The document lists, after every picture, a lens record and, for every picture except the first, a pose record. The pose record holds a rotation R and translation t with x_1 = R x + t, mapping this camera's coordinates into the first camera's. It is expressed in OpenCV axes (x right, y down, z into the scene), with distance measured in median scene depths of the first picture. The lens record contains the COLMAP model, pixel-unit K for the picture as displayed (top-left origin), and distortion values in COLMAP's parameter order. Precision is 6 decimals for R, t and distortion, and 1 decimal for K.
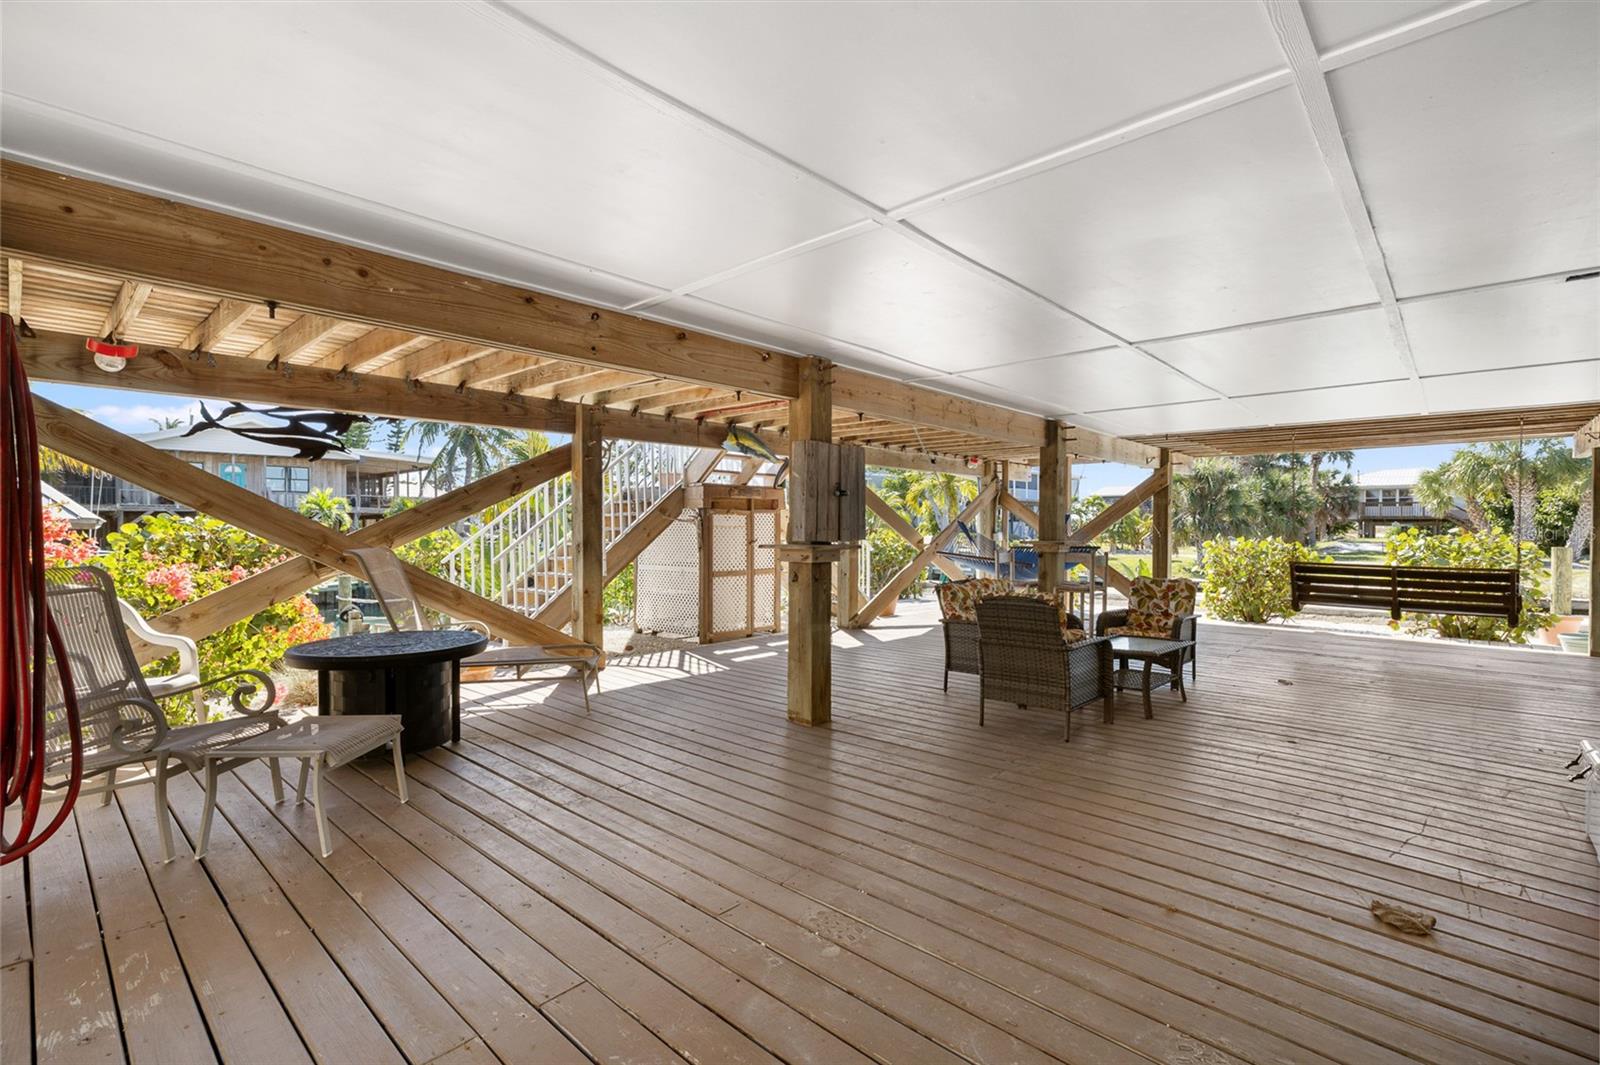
lens RADIAL K [[735.1, 0, 808.1], [0, 735.1, 534.9], [0, 0, 1]] dist [0.010111, -0.000078]
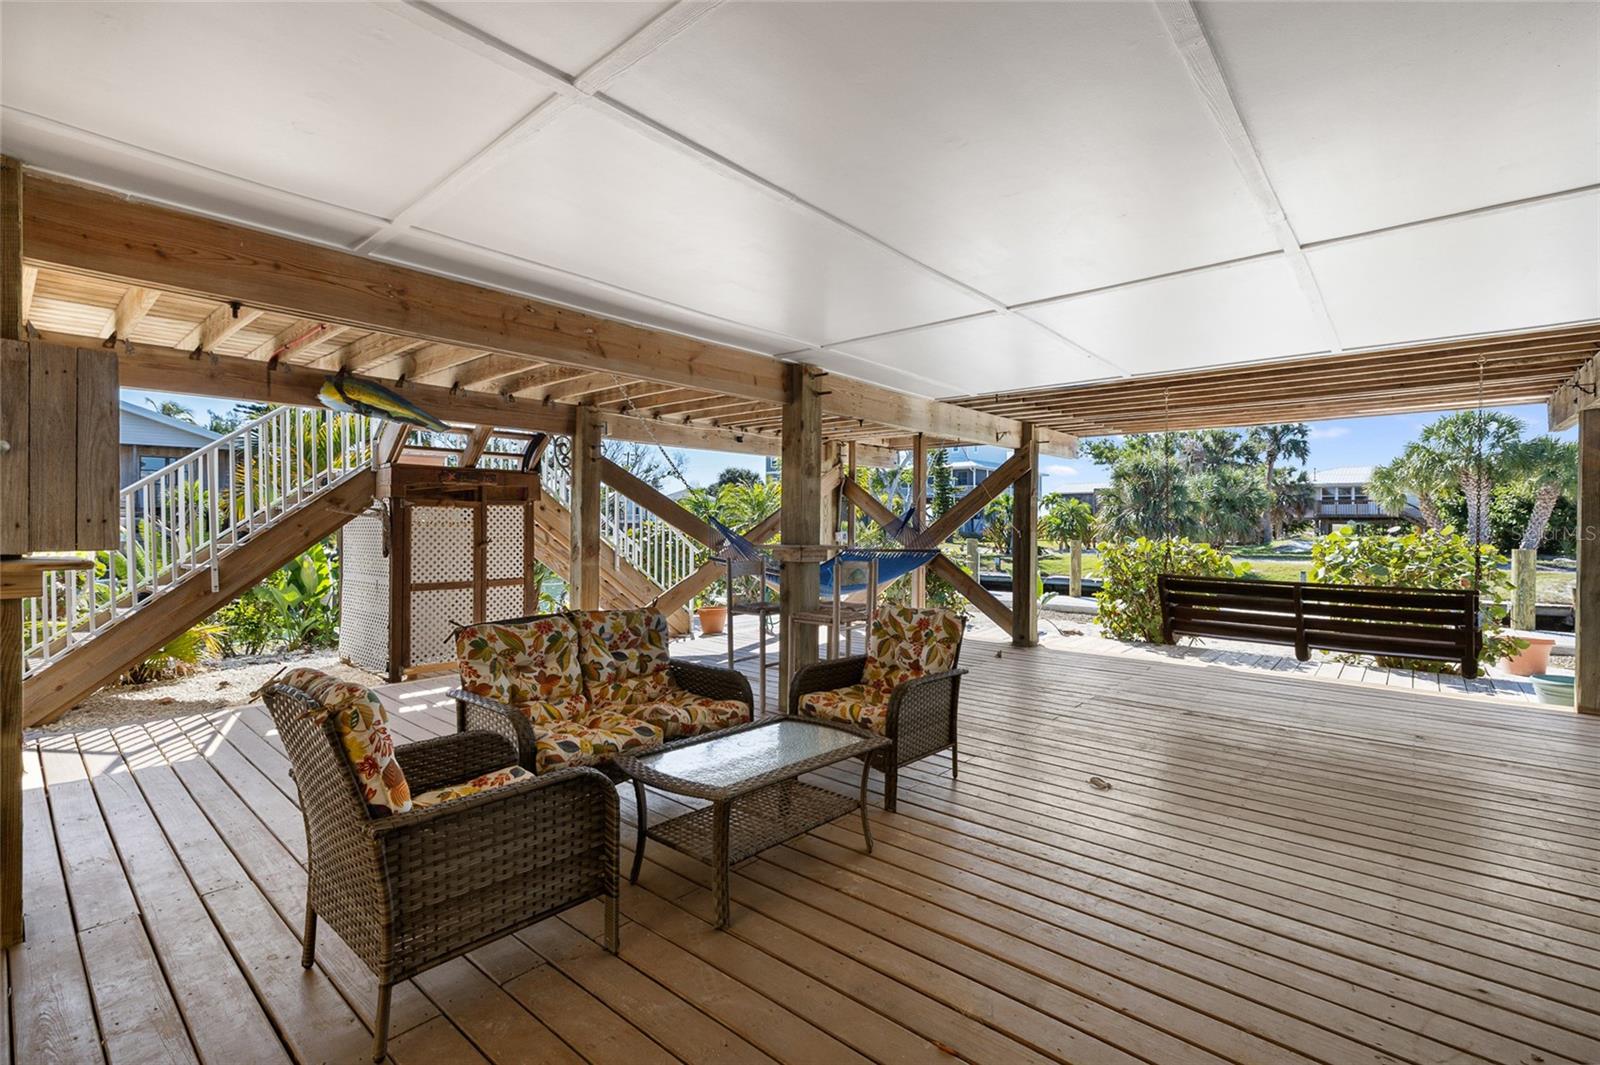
lens RADIAL K [[727.3, 0, 797.1], [0, 727.3, 527.3], [0, 0, 1]] dist [-0.003645, 0.001120]
pose [[0.999889, 0.001680, 0.014792, 0.196229], [-0.001580, 0.999976, -0.006767, -0.001811], [-0.014803, 0.006743, 0.999868, 0.207752]]
